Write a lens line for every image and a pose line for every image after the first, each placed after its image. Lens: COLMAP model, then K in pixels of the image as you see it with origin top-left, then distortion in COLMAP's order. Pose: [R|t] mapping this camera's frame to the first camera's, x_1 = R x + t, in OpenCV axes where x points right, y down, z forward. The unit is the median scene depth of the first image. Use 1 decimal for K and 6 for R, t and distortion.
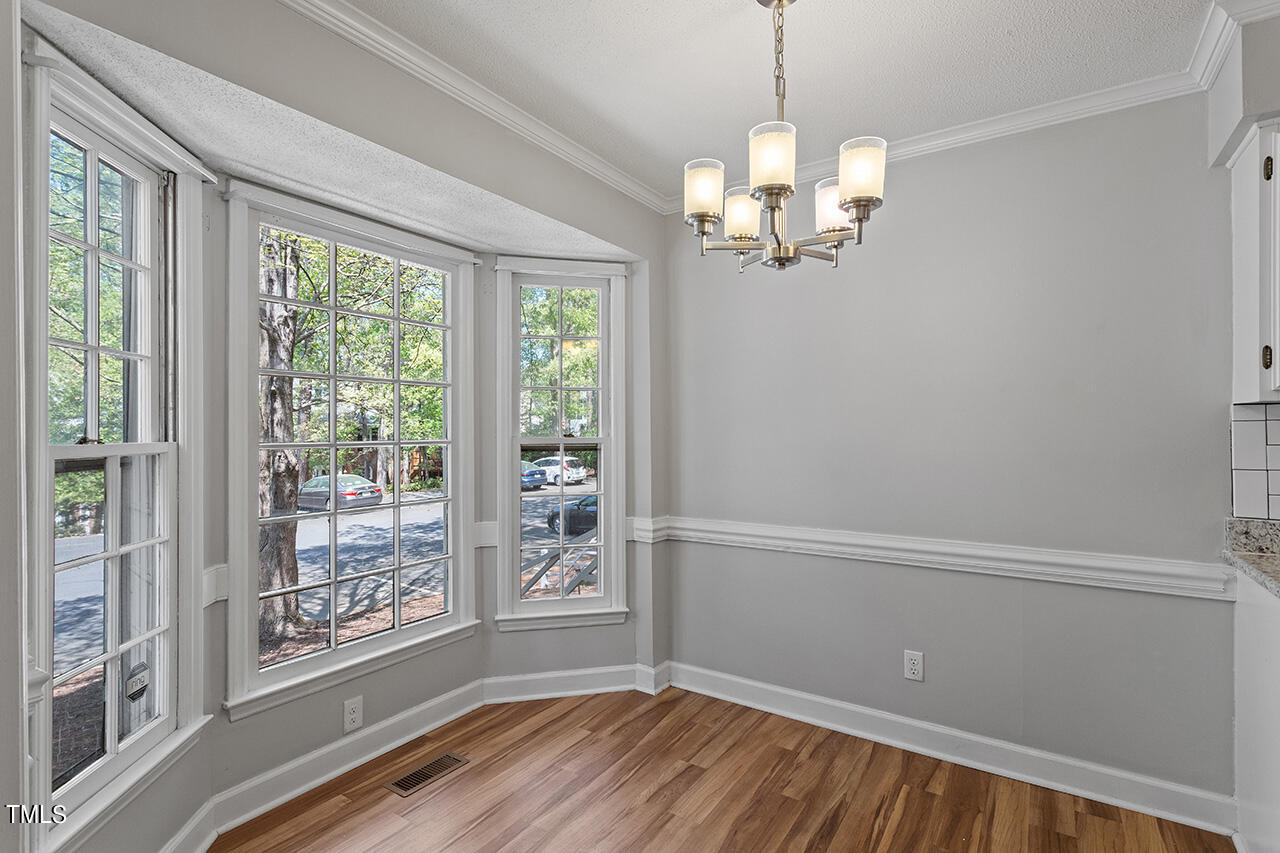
lens RADIAL K [[613.1, 0, 621.5], [0, 613.1, 426.0], [0, 0, 1]] dist [0.001279, 0.000443]
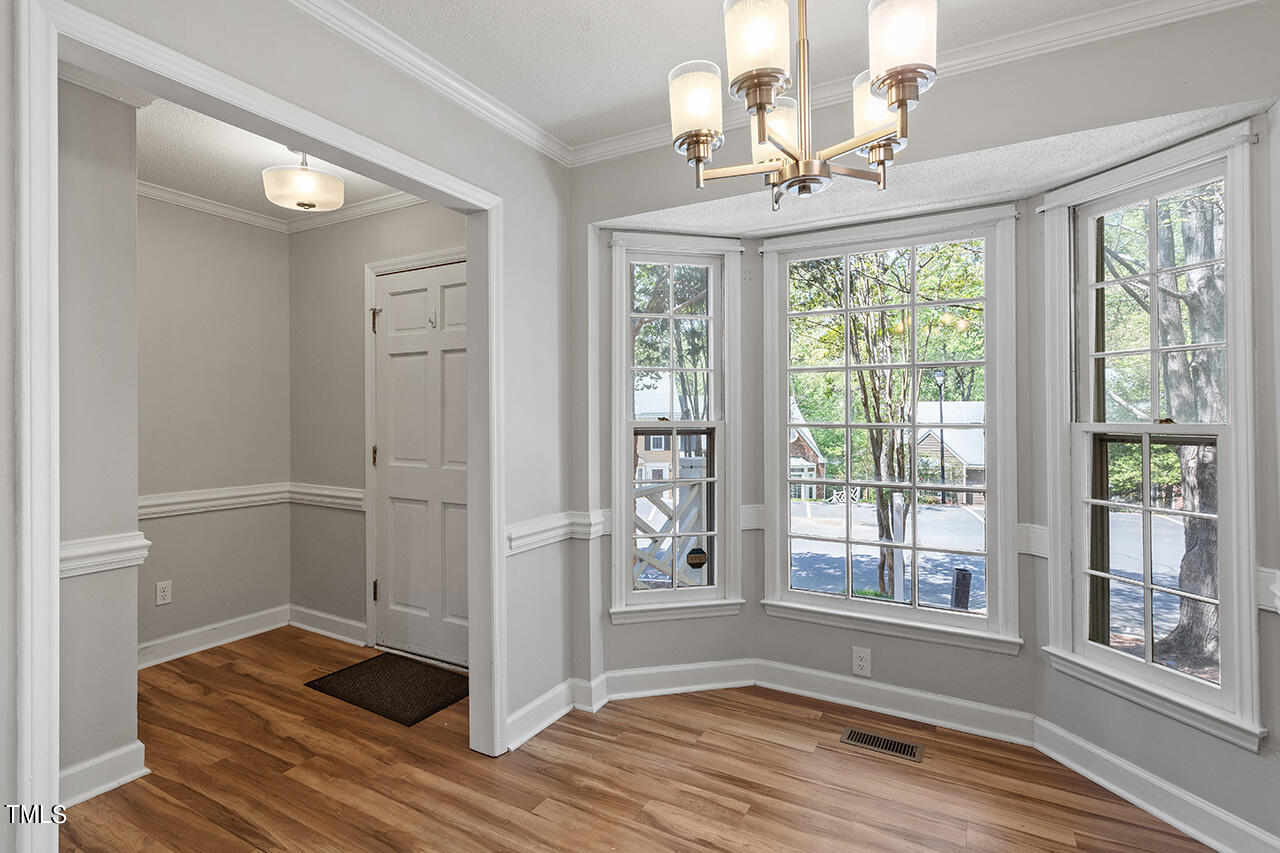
lens RADIAL K [[605.7, 0, 645.1], [0, 605.7, 412.7], [0, 0, 1]] dist [-0.000452, -0.000190]
pose [[0.095277, -0.002518, -0.995448, 0.565710], [0.008414, 0.999963, -0.001725, 0.003444], [0.995415, -0.008212, 0.095295, 0.431227]]
